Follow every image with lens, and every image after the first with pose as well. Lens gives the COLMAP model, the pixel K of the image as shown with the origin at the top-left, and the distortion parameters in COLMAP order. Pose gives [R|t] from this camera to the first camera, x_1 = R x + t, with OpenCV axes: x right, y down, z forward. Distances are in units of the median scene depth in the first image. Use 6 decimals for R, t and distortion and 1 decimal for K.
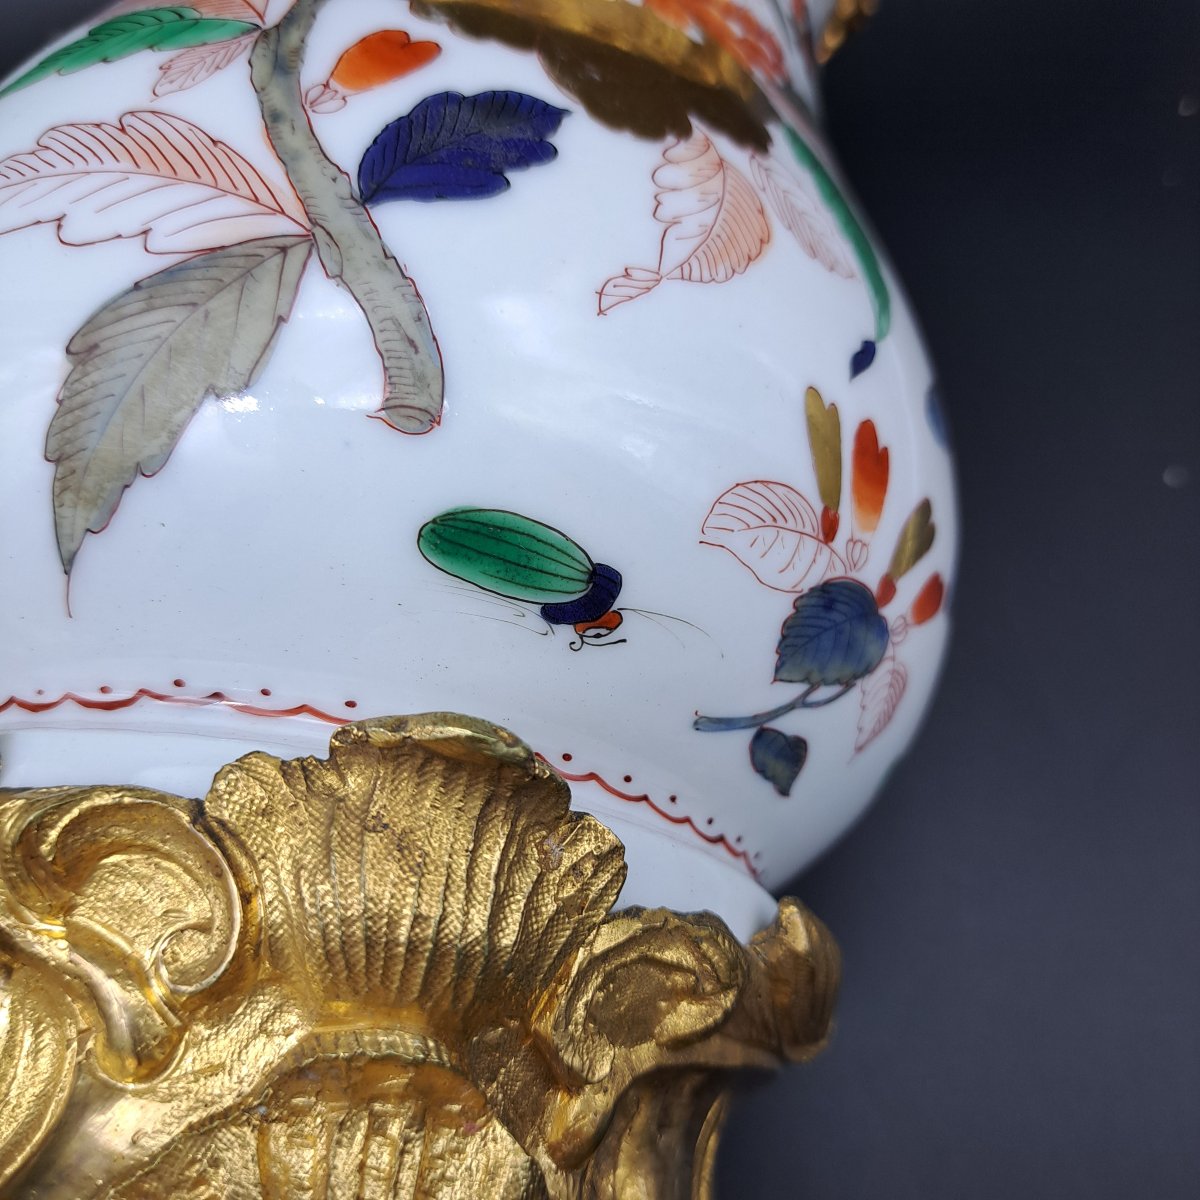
lens RADIAL K [[1172.6, 0, 622.4], [0, 1172.6, 606.6], [0, 0, 1]] dist [0.074227, -0.168354]
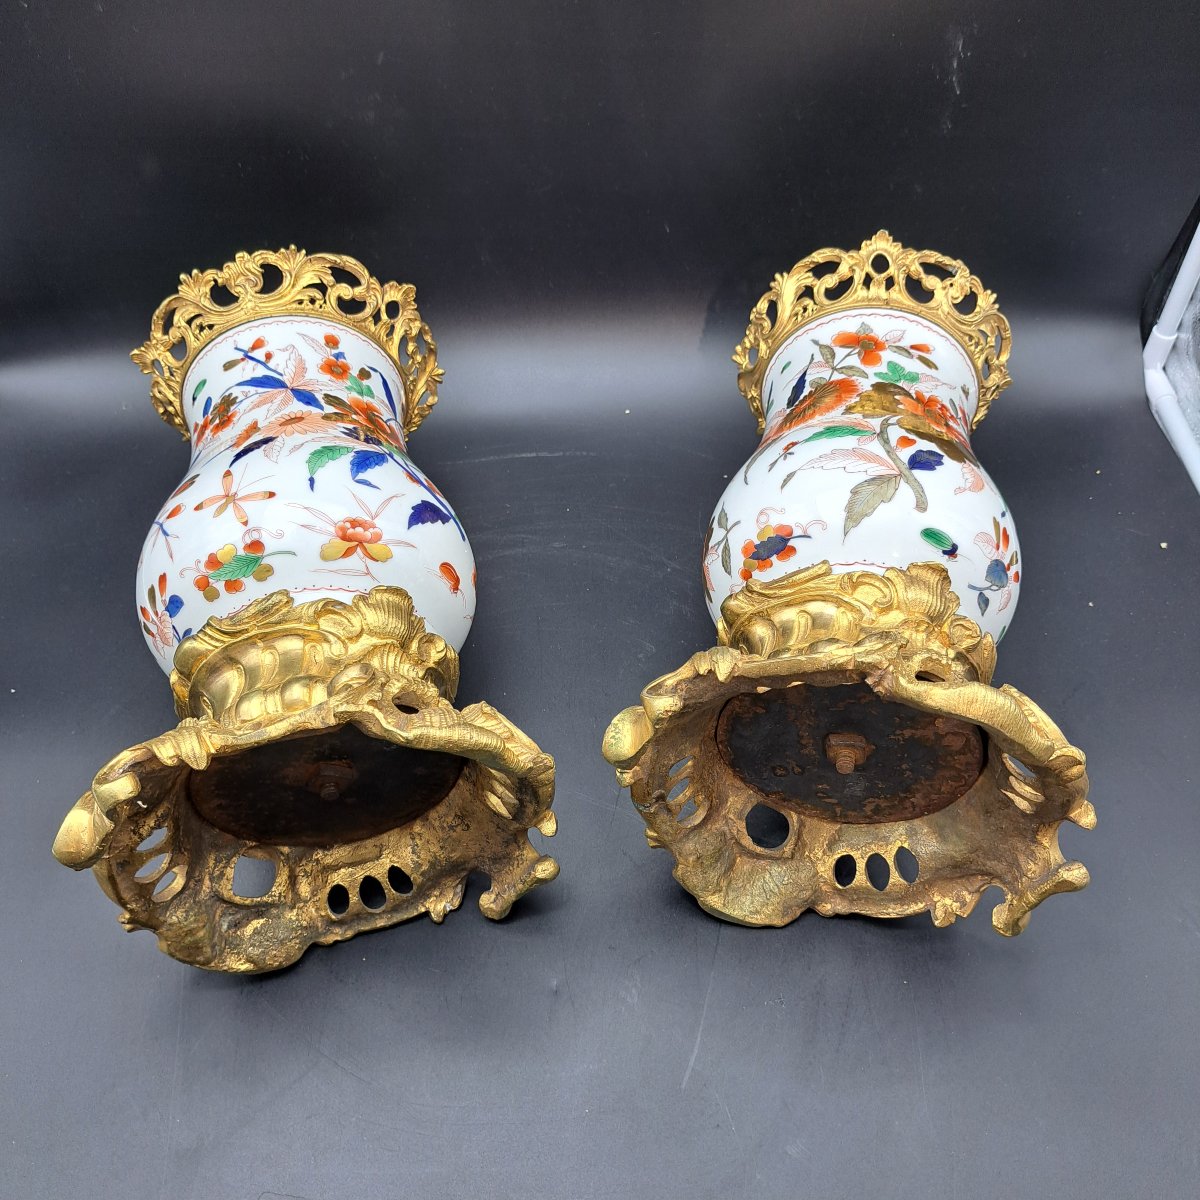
lens RADIAL K [[1172.6, 0, 622.4], [0, 1172.6, 606.6], [0, 0, 1]] dist [0.074227, -0.168354]
pose [[0.996346, 0.085218, 0.005669, -1.370467], [-0.080862, 0.962616, -0.258517, 1.560431], [-0.027488, 0.257114, 0.965990, -3.533048]]
